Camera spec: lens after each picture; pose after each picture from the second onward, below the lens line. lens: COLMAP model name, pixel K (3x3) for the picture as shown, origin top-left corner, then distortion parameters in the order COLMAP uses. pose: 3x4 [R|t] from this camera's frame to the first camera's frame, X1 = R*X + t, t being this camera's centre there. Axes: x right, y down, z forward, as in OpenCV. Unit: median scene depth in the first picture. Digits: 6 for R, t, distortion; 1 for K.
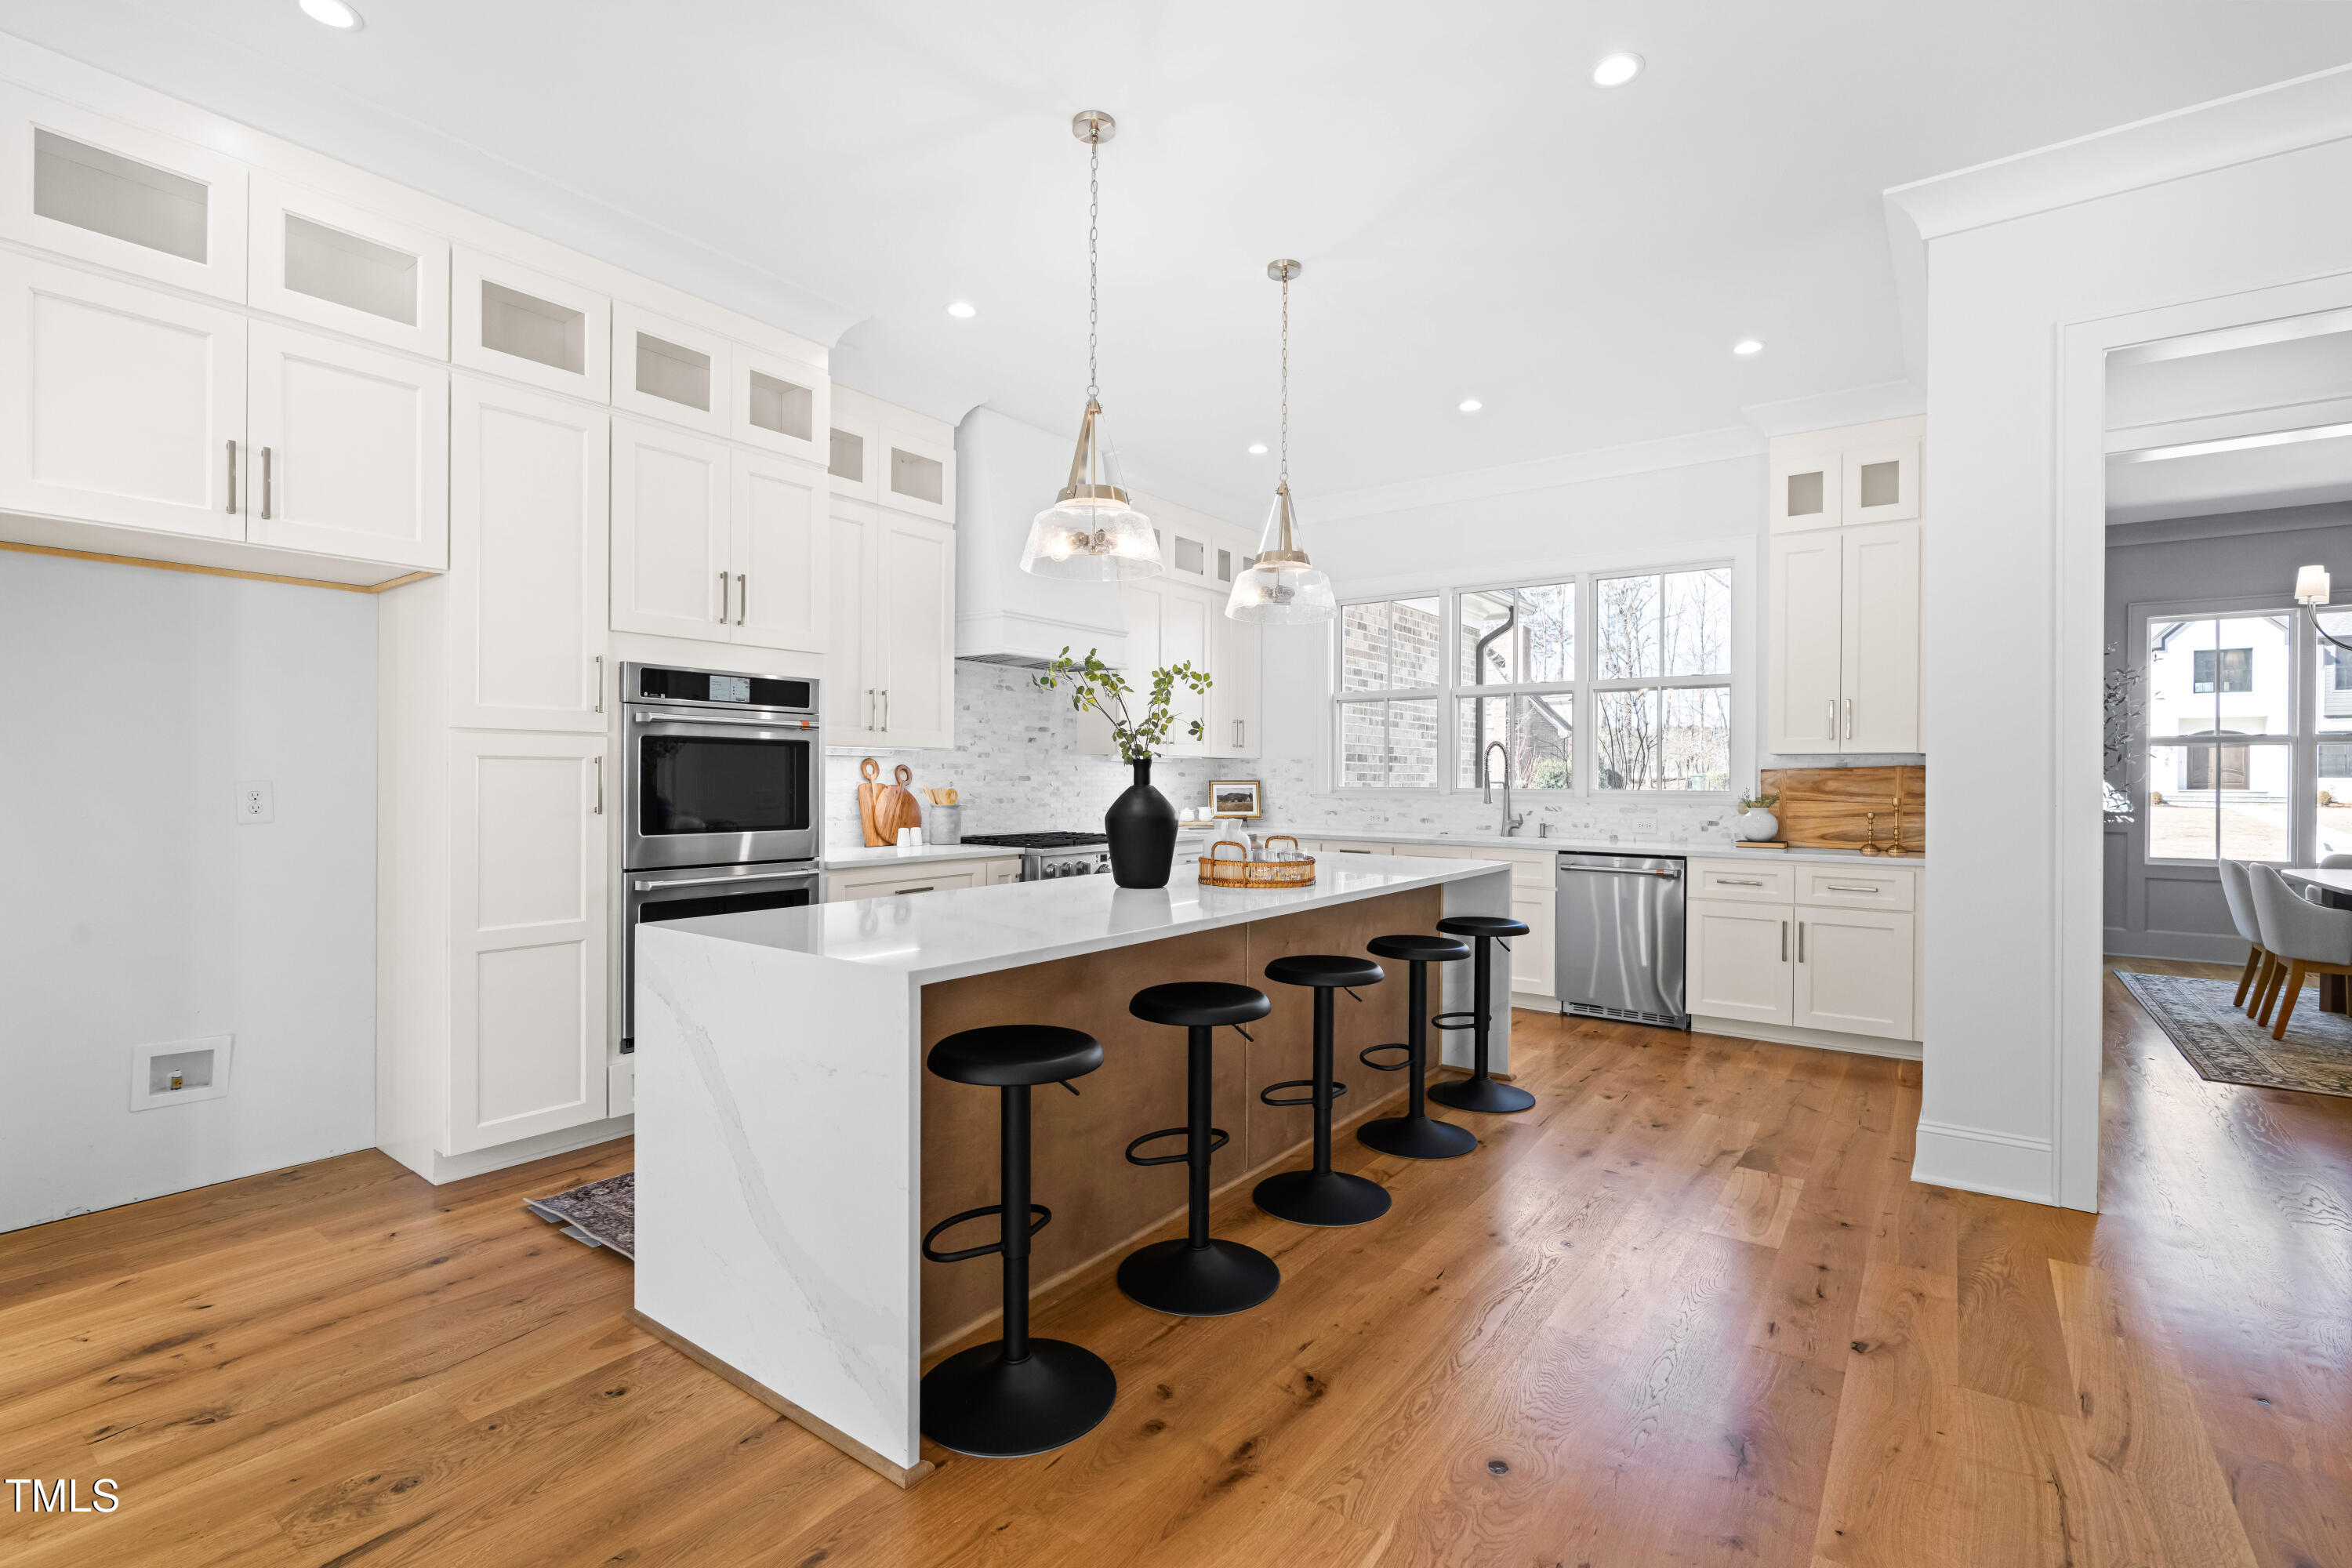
lens RADIAL K [[1060.7, 0, 1180.9], [0, 1060.7, 778.6], [0, 0, 1]] dist [-0.012483, 0.004827]
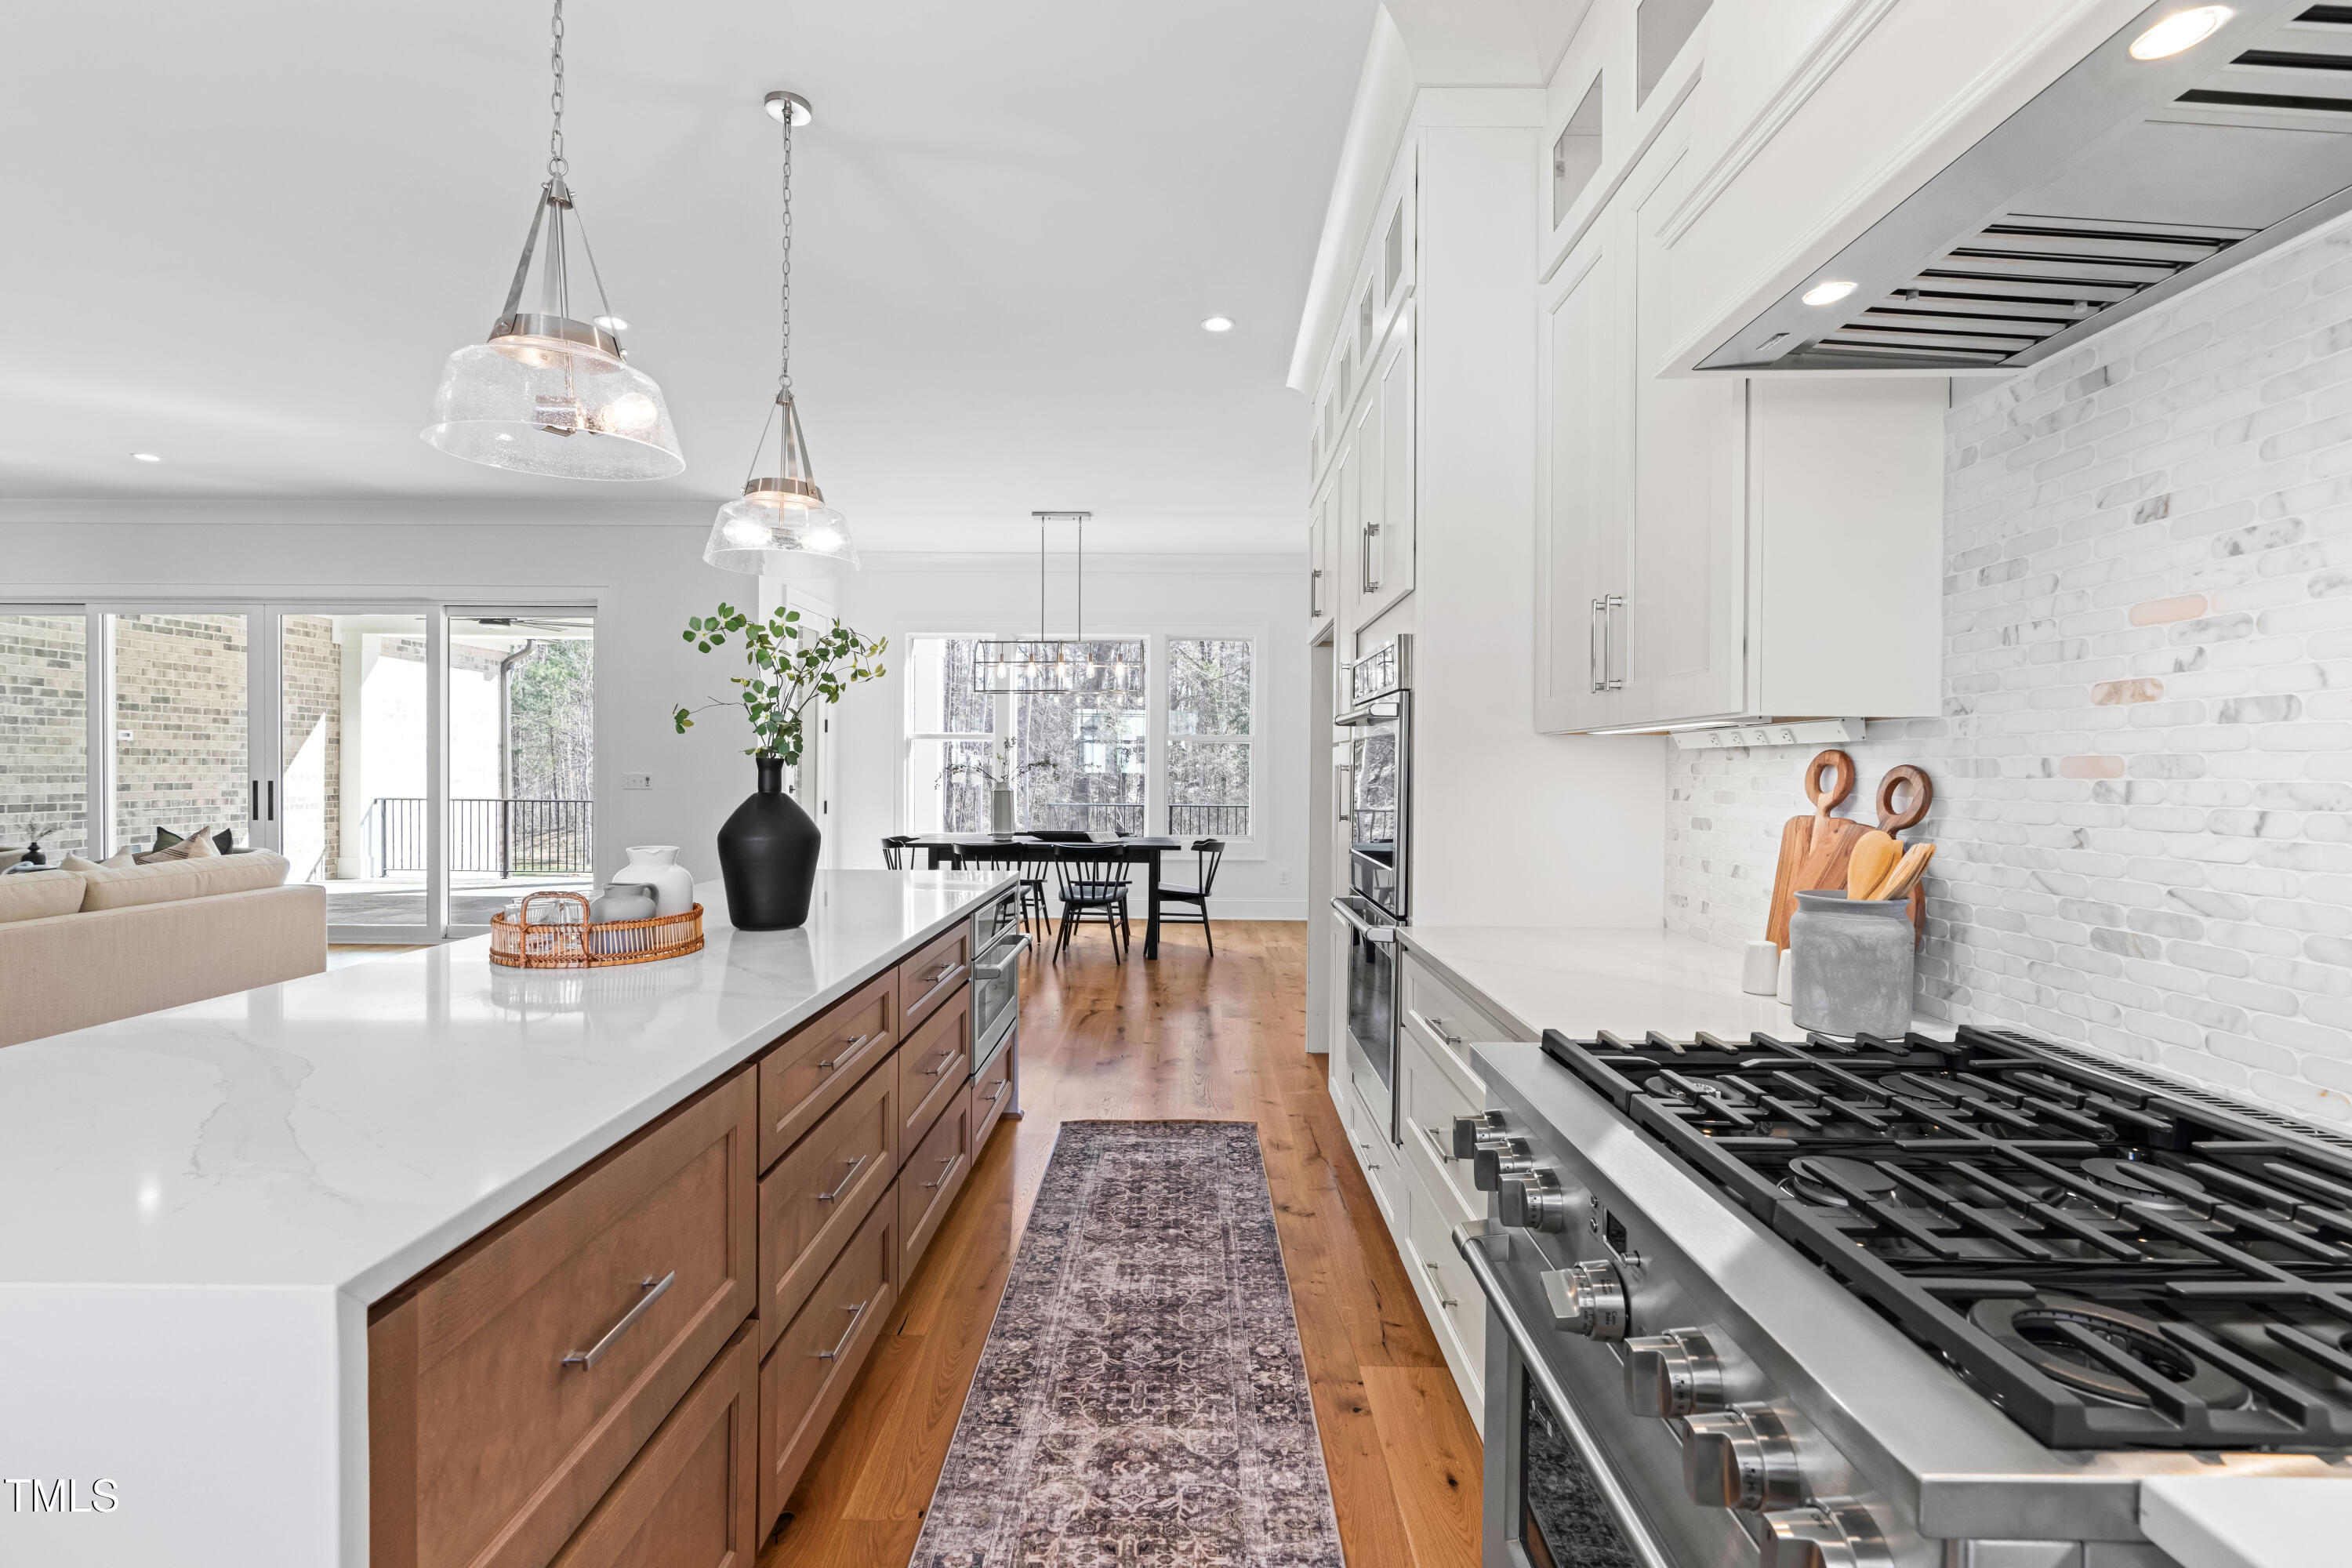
lens RADIAL K [[1060.7, 0, 1180.9], [0, 1060.7, 778.6], [0, 0, 1]] dist [-0.012483, 0.004827]
pose [[-0.810977, -0.006329, -0.585044, 0.134112], [-0.013422, 0.999880, 0.007790, -0.010830], [0.584925, 0.014170, -0.810964, 1.438338]]
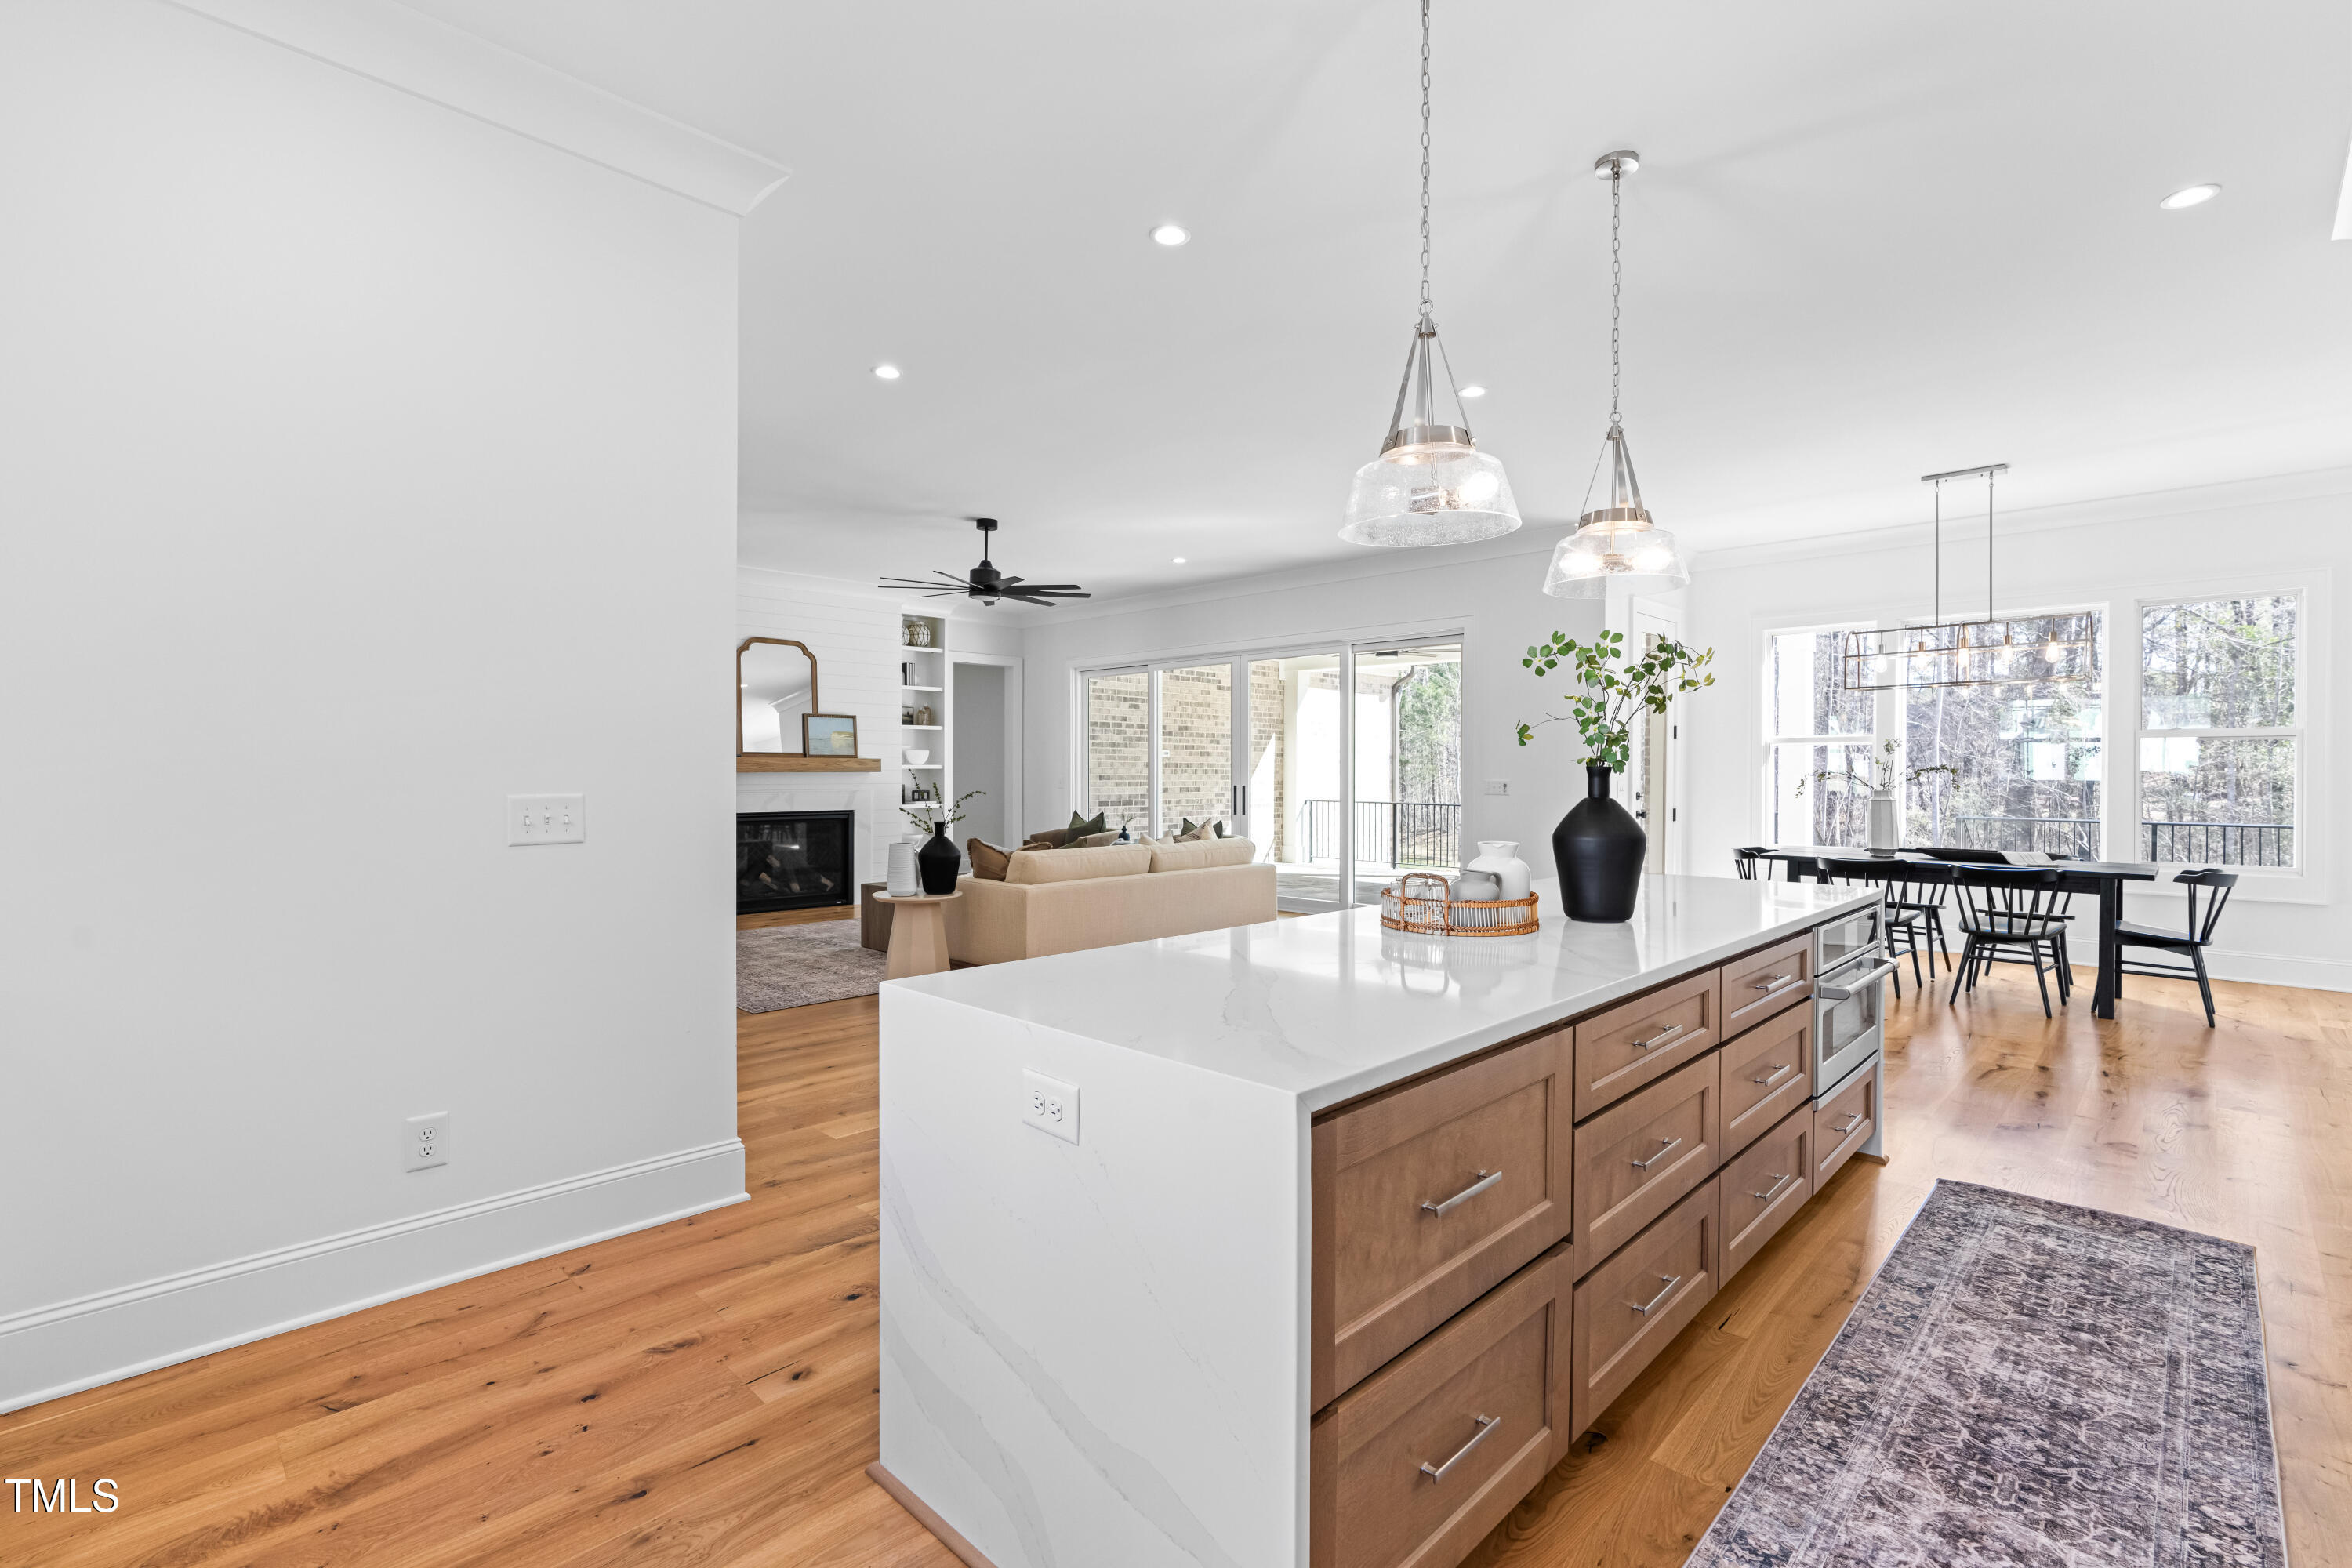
lens RADIAL K [[1060.7, 0, 1180.9], [0, 1060.7, 778.6], [0, 0, 1]] dist [-0.012483, 0.004827]
pose [[-0.989667, -0.009179, 0.143089, 0.135797], [-0.007862, 0.999921, 0.009770, -0.011425], [-0.143167, 0.008544, -0.989662, 1.507986]]
